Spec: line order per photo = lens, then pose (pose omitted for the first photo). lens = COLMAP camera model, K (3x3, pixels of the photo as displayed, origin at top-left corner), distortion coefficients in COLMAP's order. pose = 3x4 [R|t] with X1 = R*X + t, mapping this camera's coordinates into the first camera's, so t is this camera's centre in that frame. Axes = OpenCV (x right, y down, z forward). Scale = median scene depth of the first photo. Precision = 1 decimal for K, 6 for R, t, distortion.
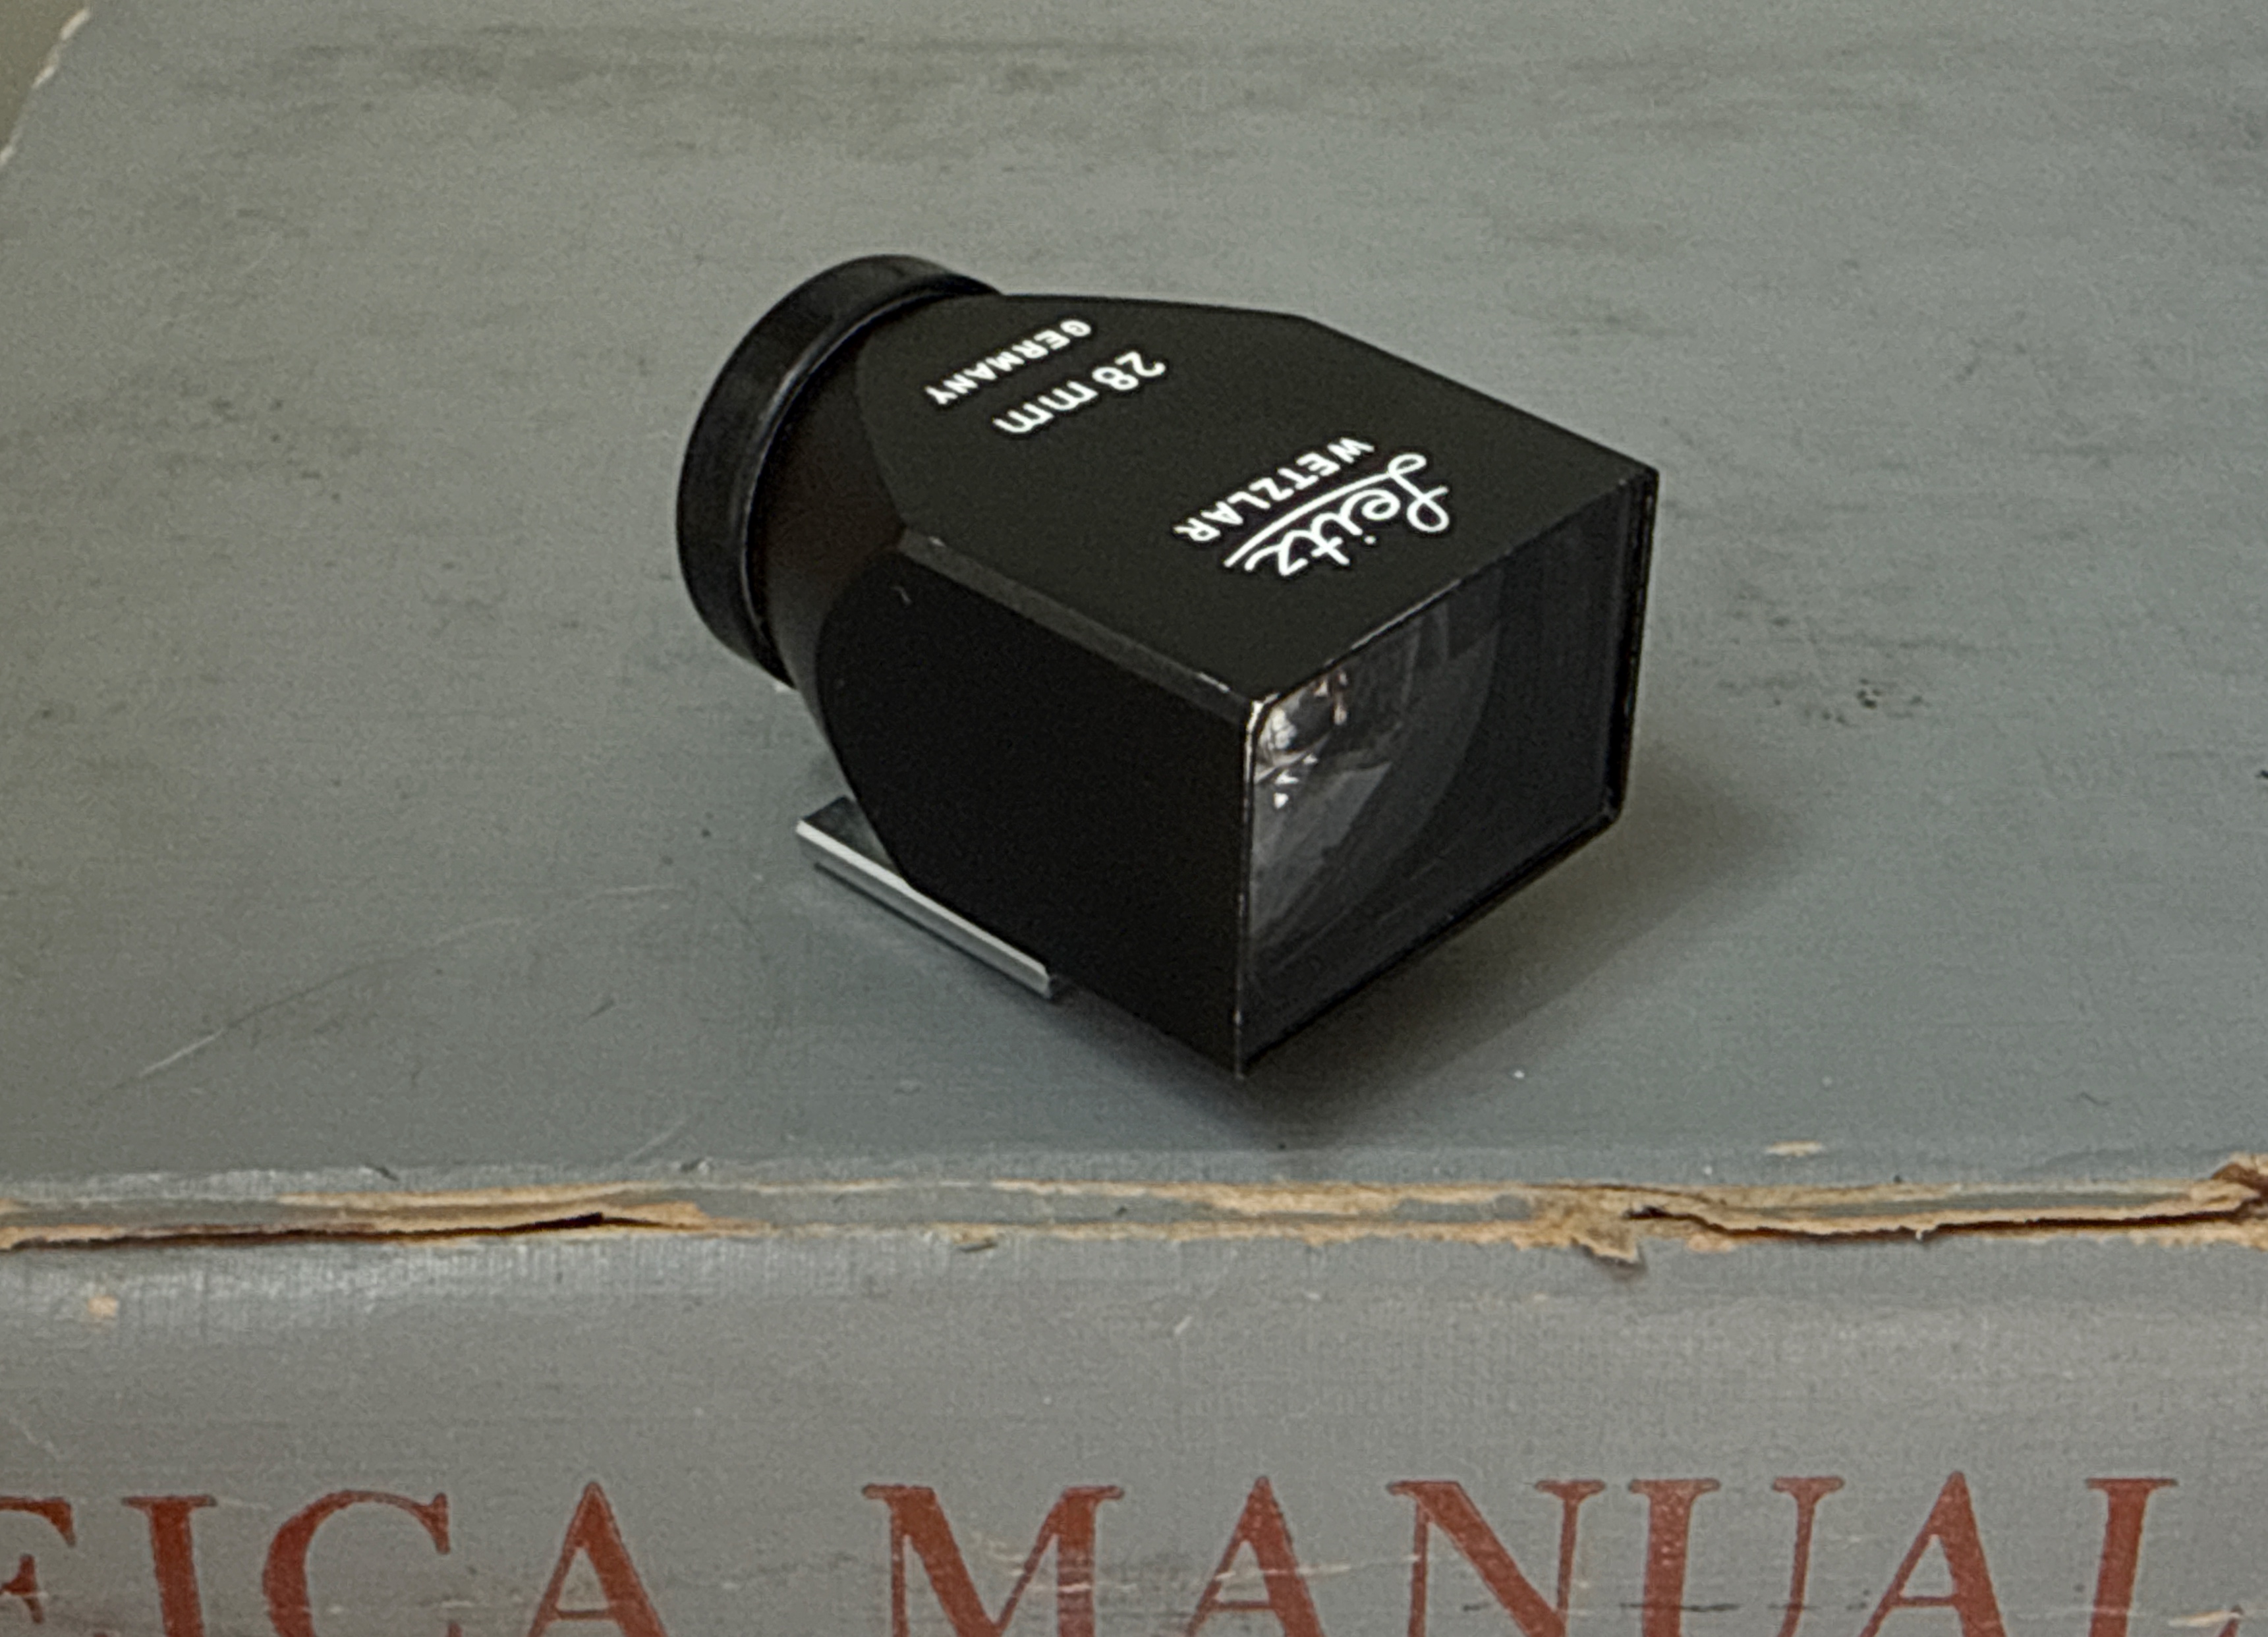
lens RADIAL K [[4489.0, 0, 1232.5], [0, 4489.0, 816.7], [0, 0, 1]] dist [0.003020, -0.169085]
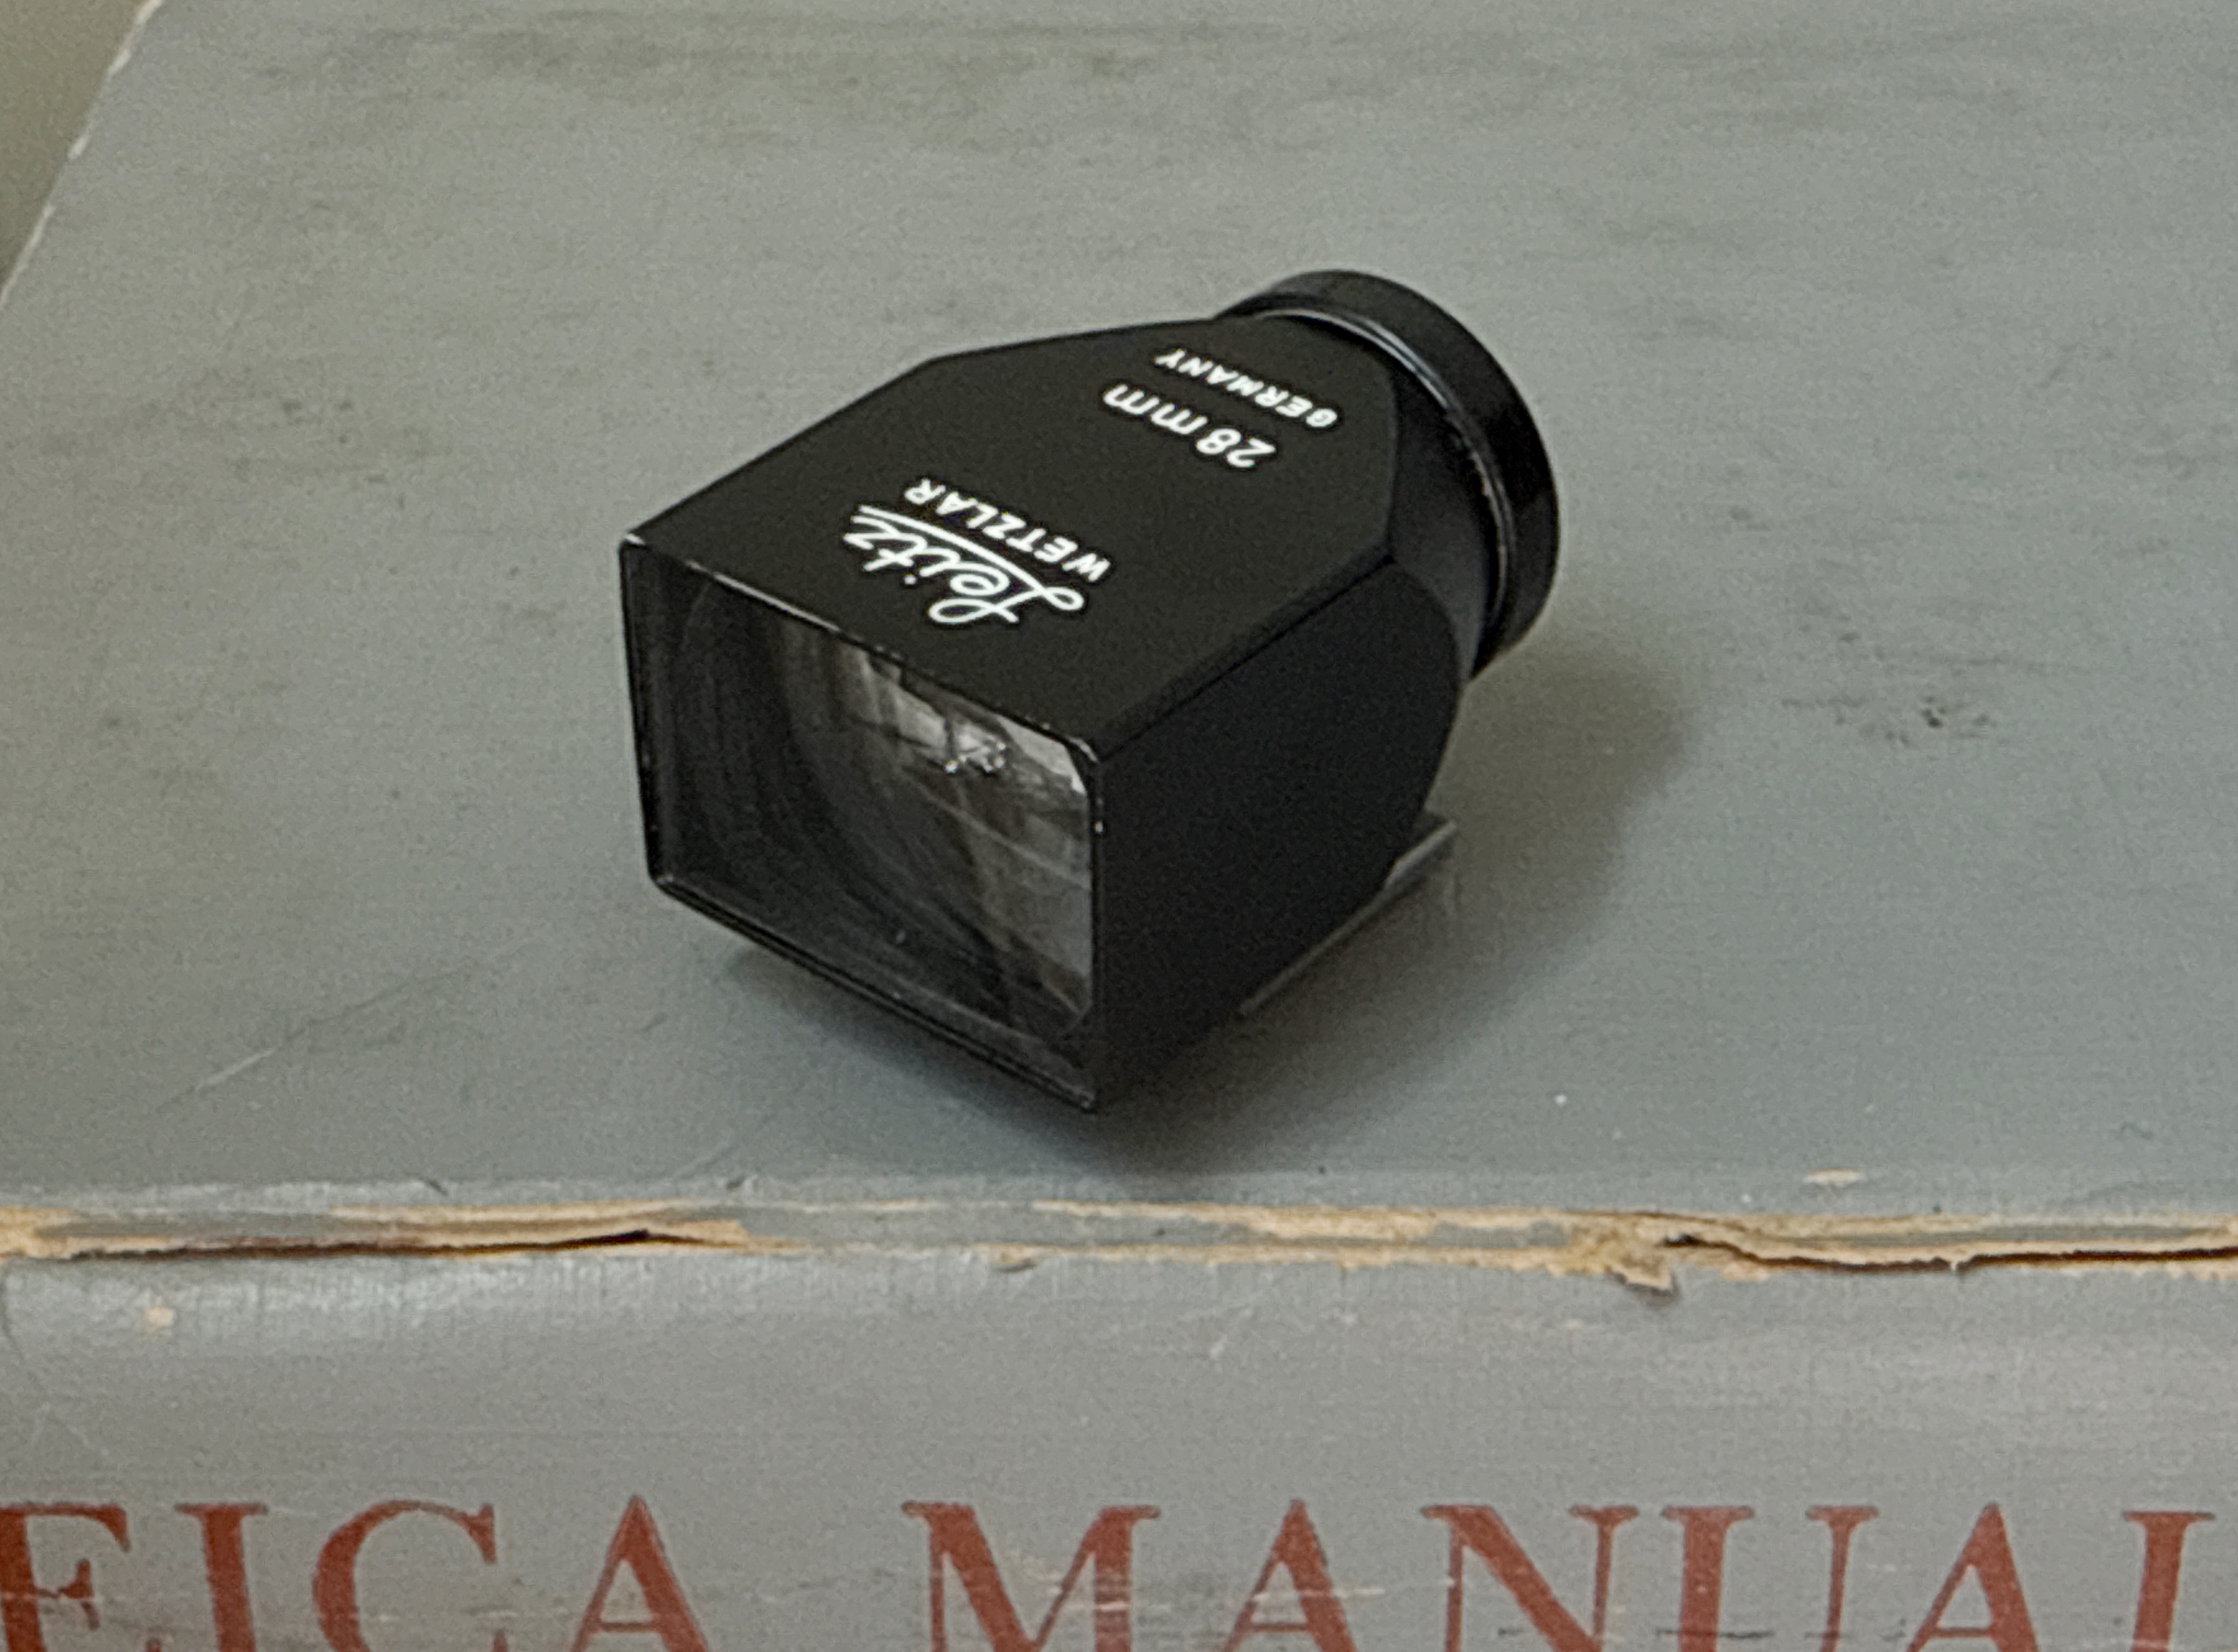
lens RADIAL K [[4892.1, 0, 1195.5], [0, 4892.1, 702.4], [0, 0, 1]] dist [0.011812, -0.294904]
pose [[0.999084, 0.006383, -0.042315, 0.028967], [-0.006924, 0.999896, -0.012646, -0.017516], [0.042230, 0.012927, 0.999024, -0.099652]]
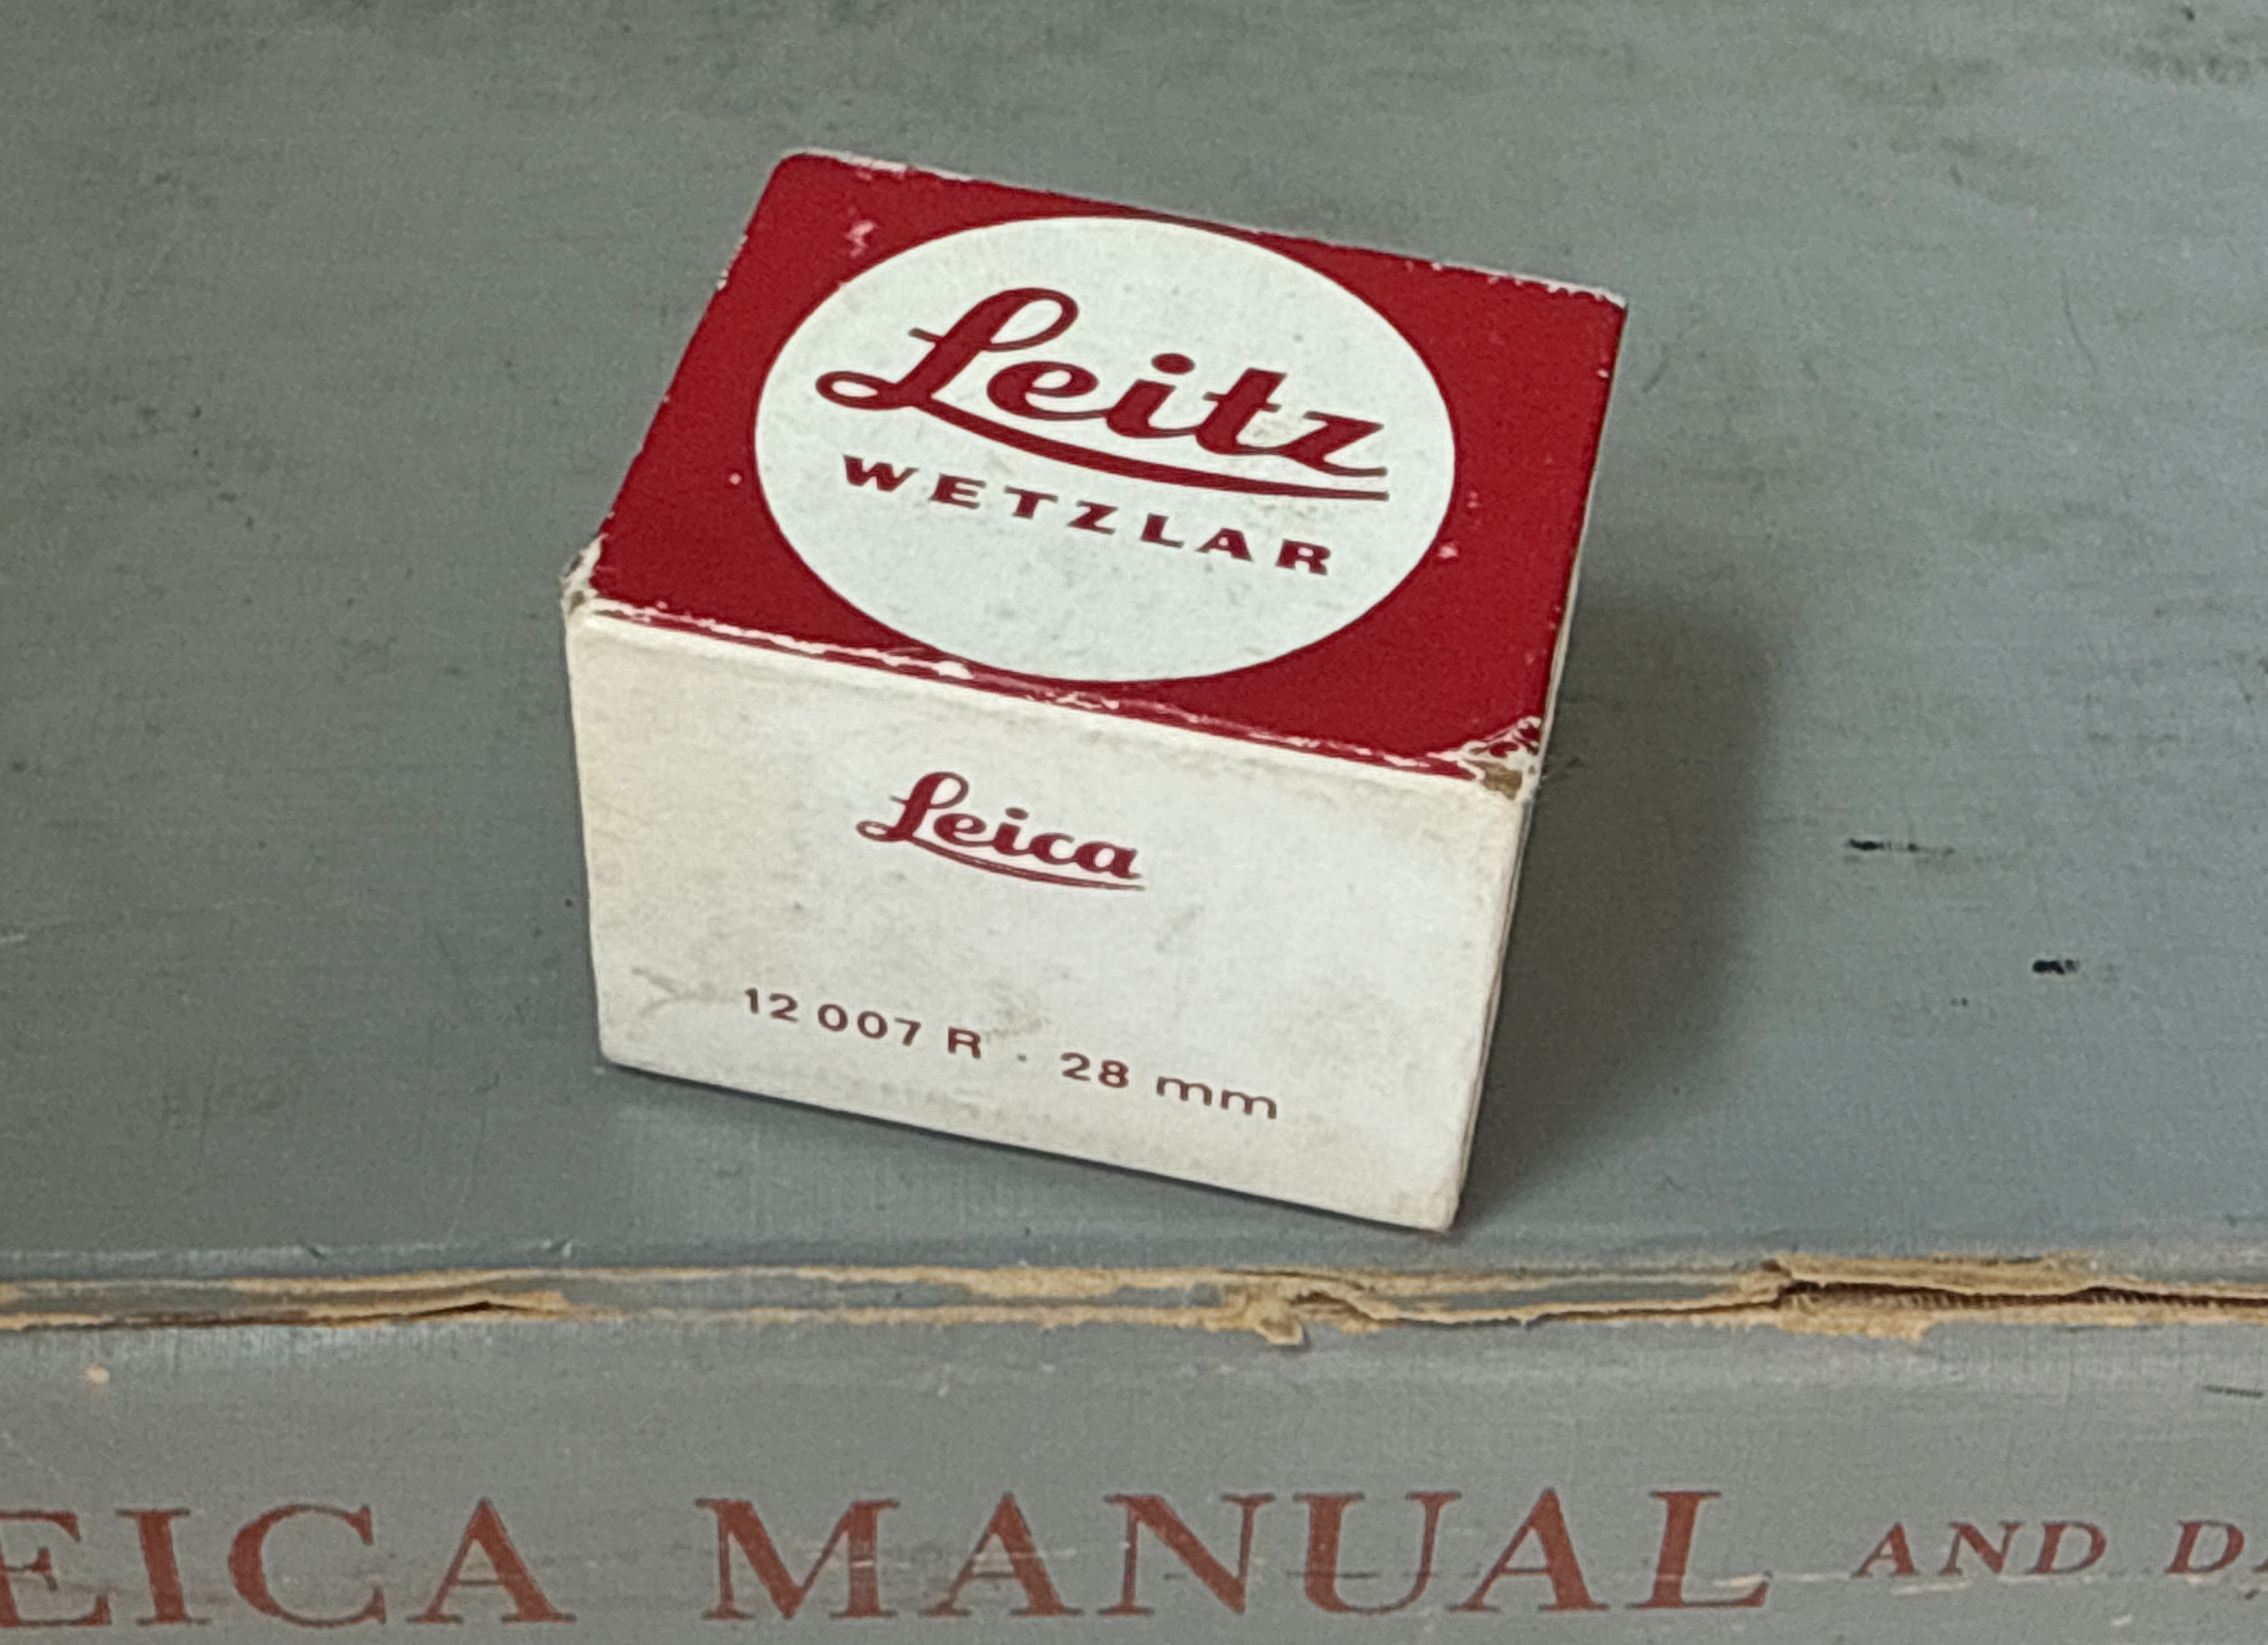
lens RADIAL K [[4490.0, 0, 1232.5], [0, 4490.0, 820.7], [0, 0, 1]] dist [0.003020, -0.169085]
pose [[0.999610, 0.013393, 0.024490, 0.036739], [-0.018592, 0.973883, 0.226289, -0.330291], [-0.020819, -0.226656, 0.973752, -0.206974]]
